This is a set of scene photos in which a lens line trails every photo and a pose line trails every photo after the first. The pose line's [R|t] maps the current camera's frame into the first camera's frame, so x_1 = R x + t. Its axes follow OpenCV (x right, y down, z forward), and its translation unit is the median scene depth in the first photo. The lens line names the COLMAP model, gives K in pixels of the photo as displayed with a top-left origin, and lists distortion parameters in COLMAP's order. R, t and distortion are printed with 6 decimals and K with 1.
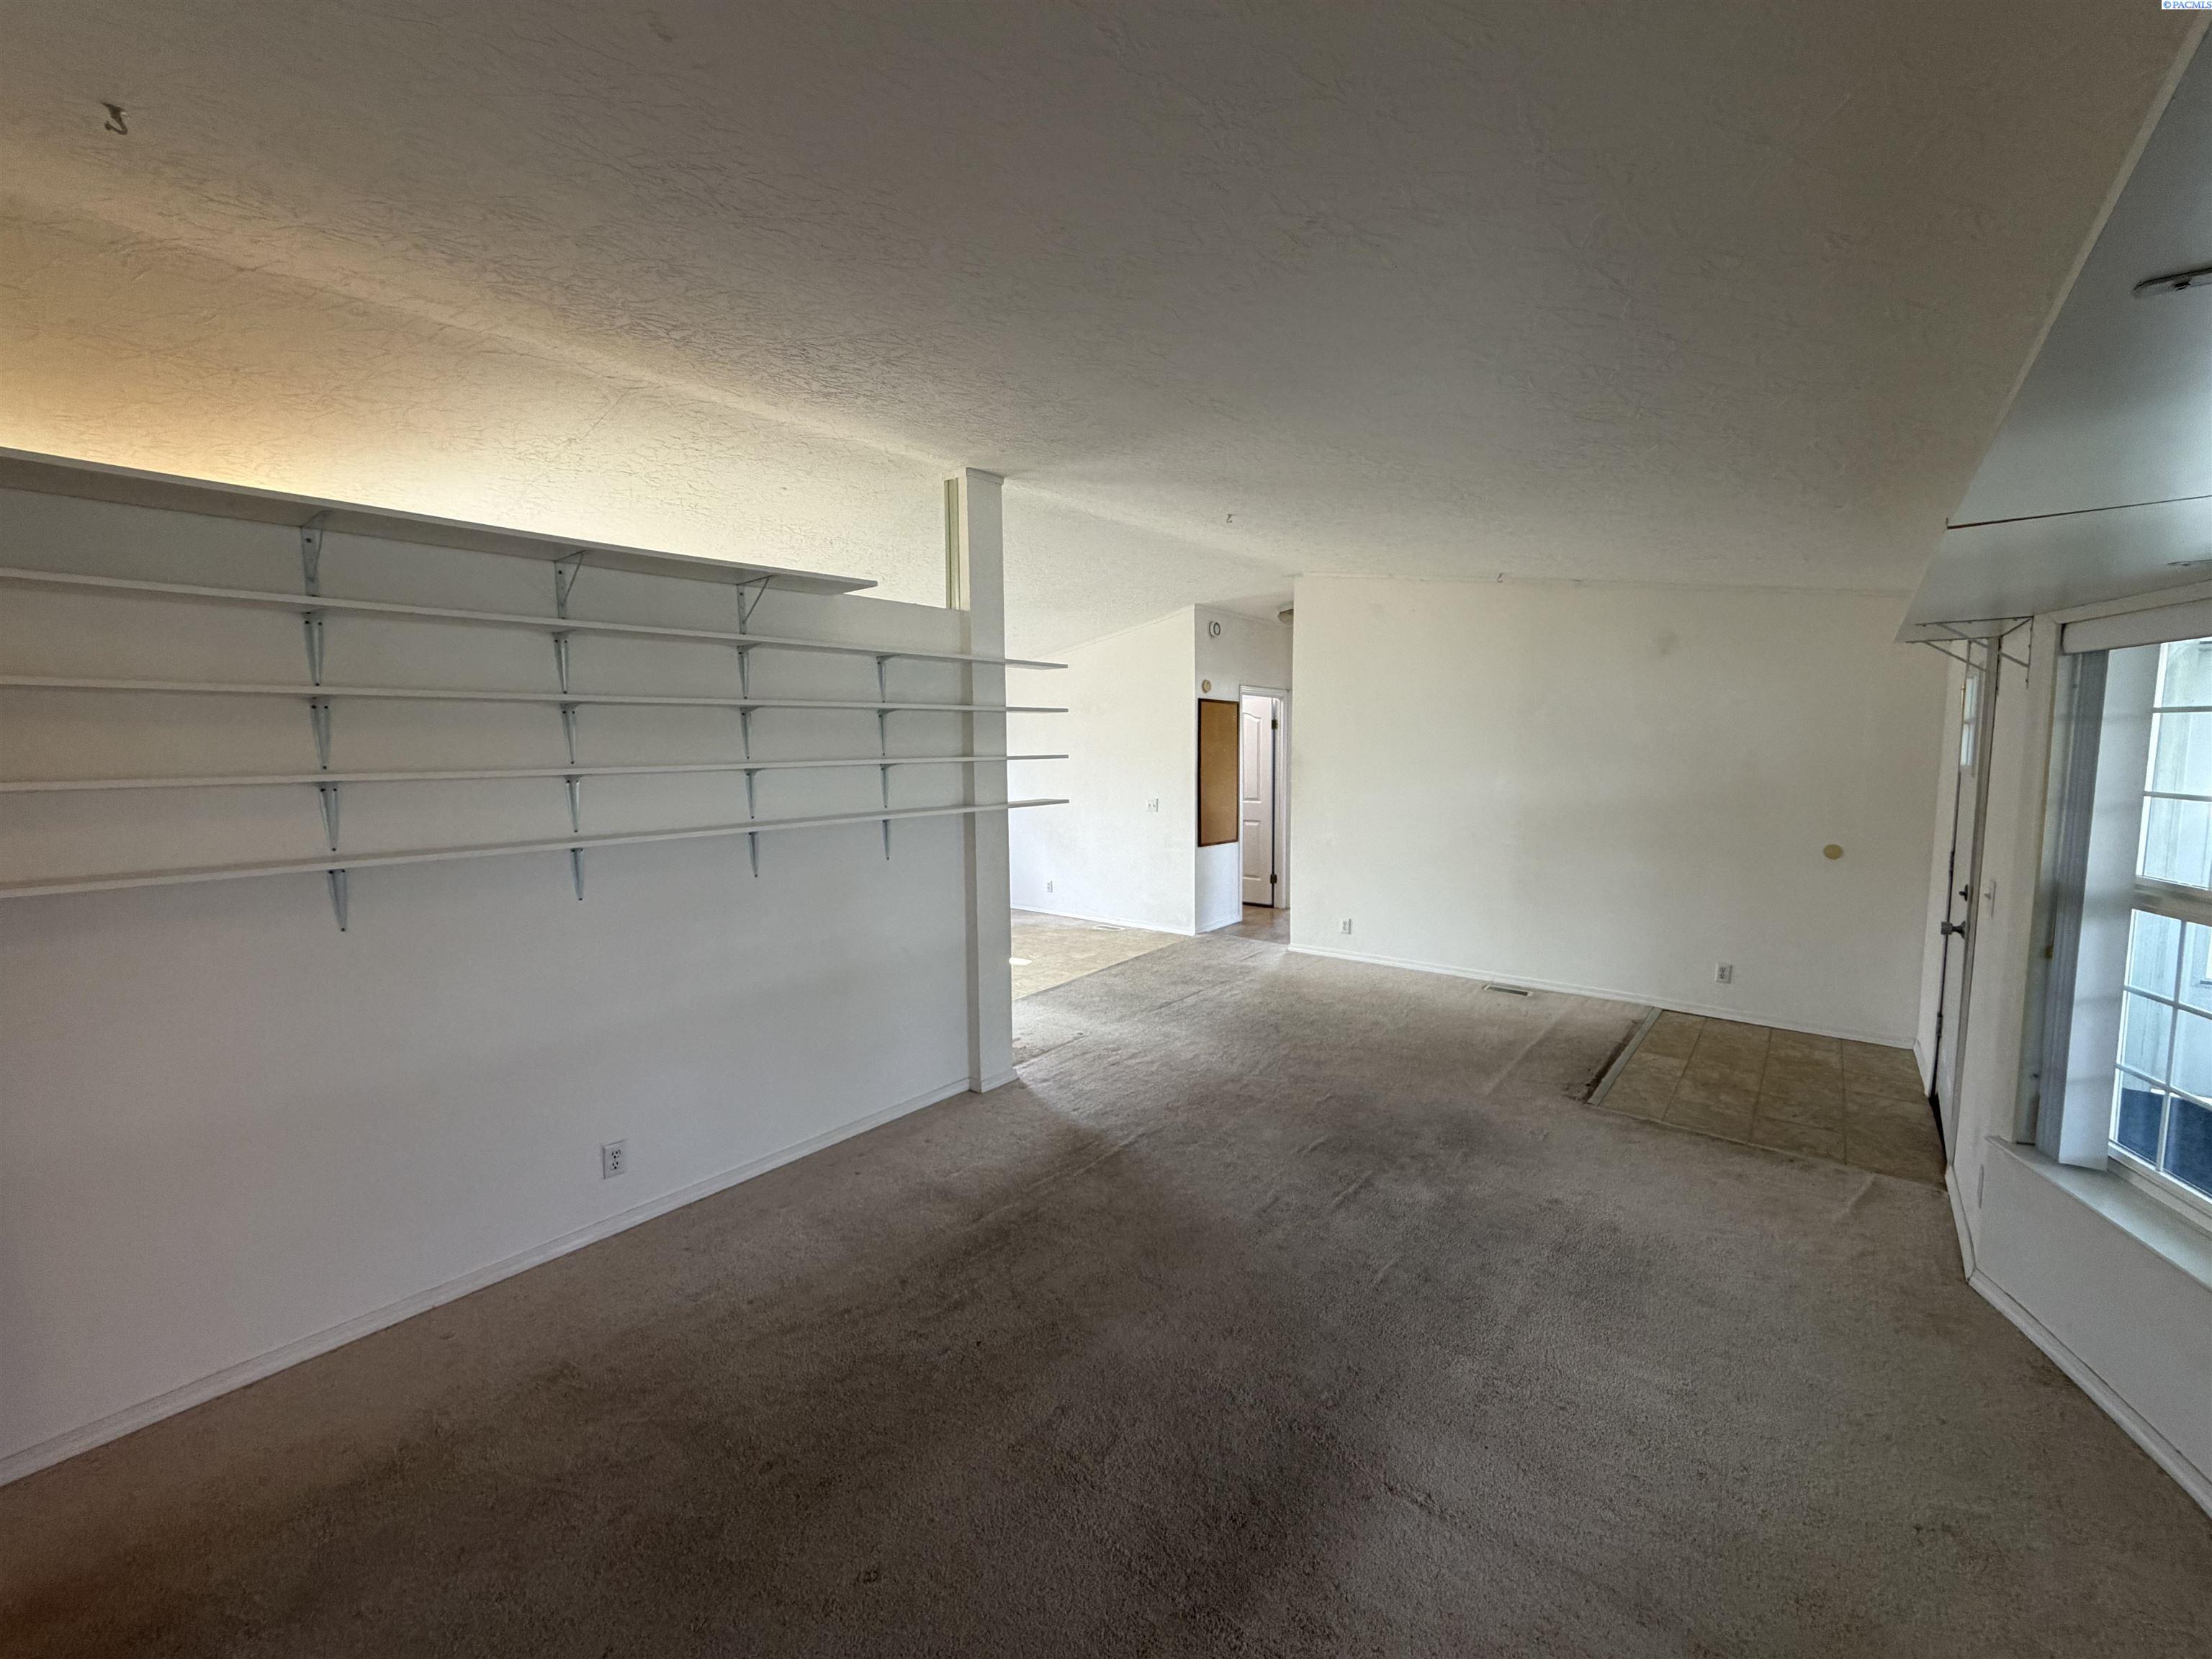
lens RADIAL K [[884.5, 0, 1101.1], [0, 884.5, 826.8], [0, 0, 1]] dist [-0.001796, 0.000224]
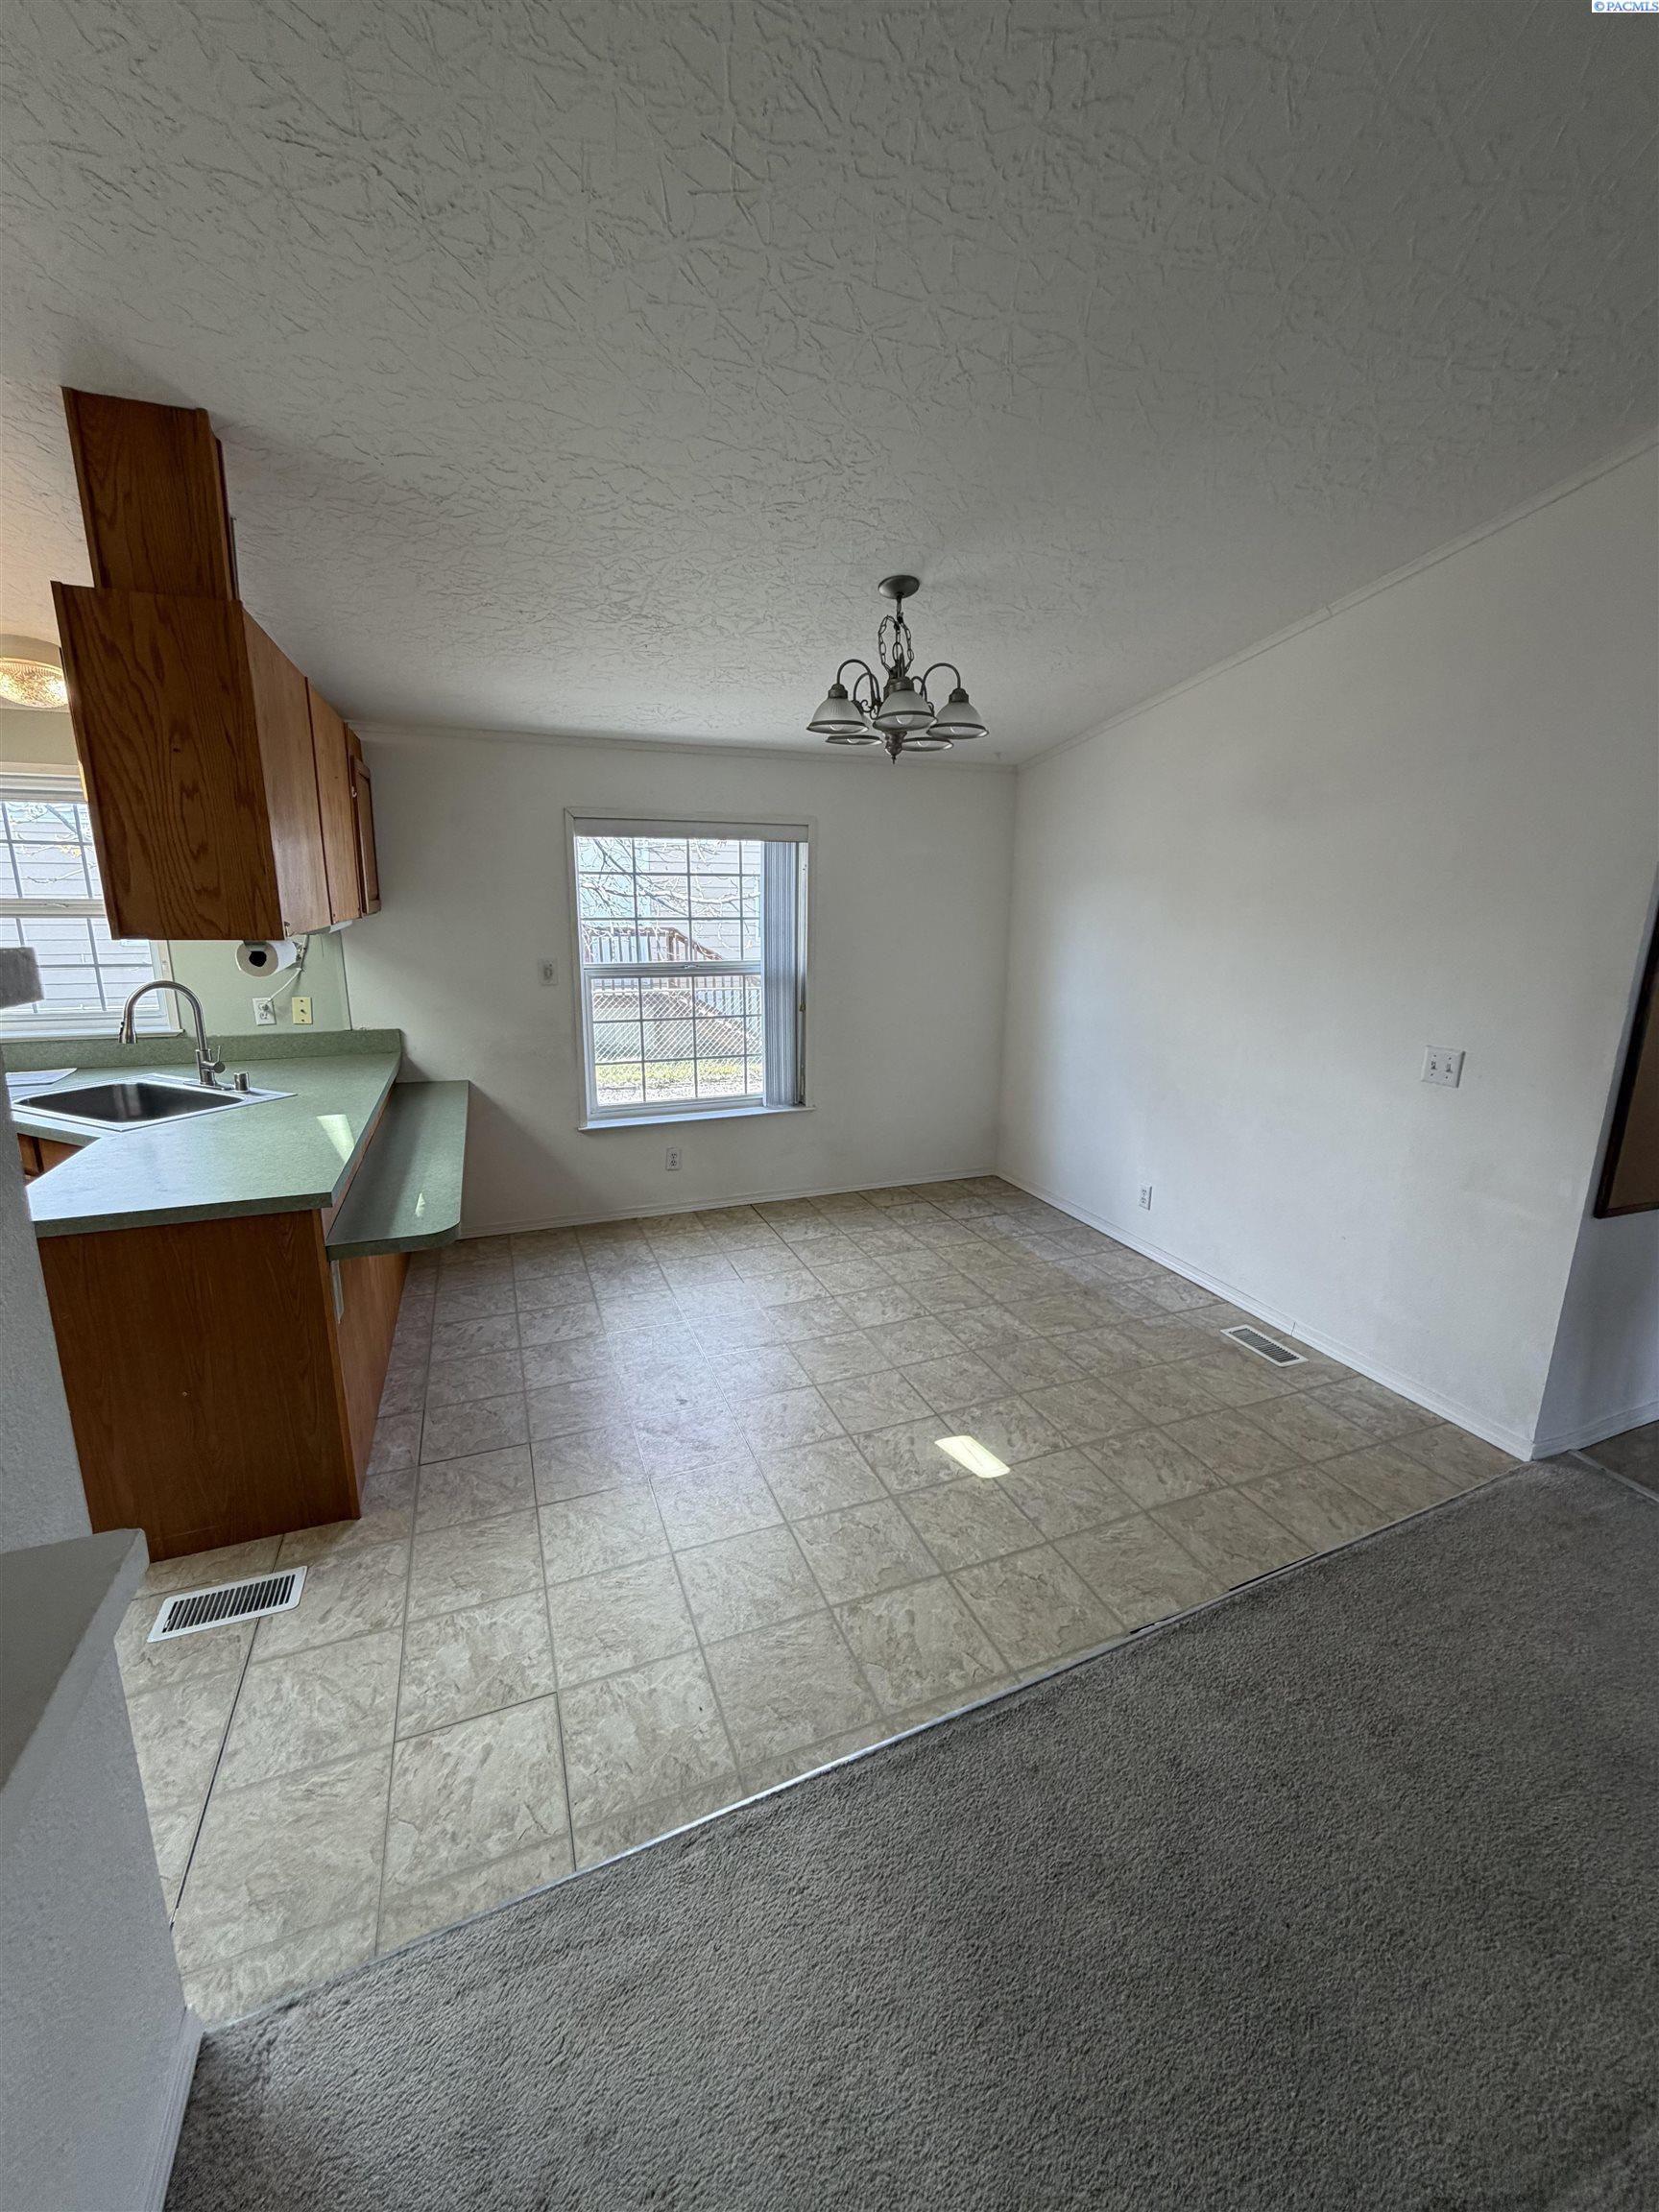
lens RADIAL K [[884.5, 0, 831.9], [0, 884.5, 1100.3], [0, 0, 1]] dist [-0.001796, 0.000224]
pose [[0.873966, 0.132397, -0.467605, 0.020956], [-0.066947, 0.985801, 0.153992, -0.103411], [0.481354, -0.103279, 0.870420, 1.199629]]
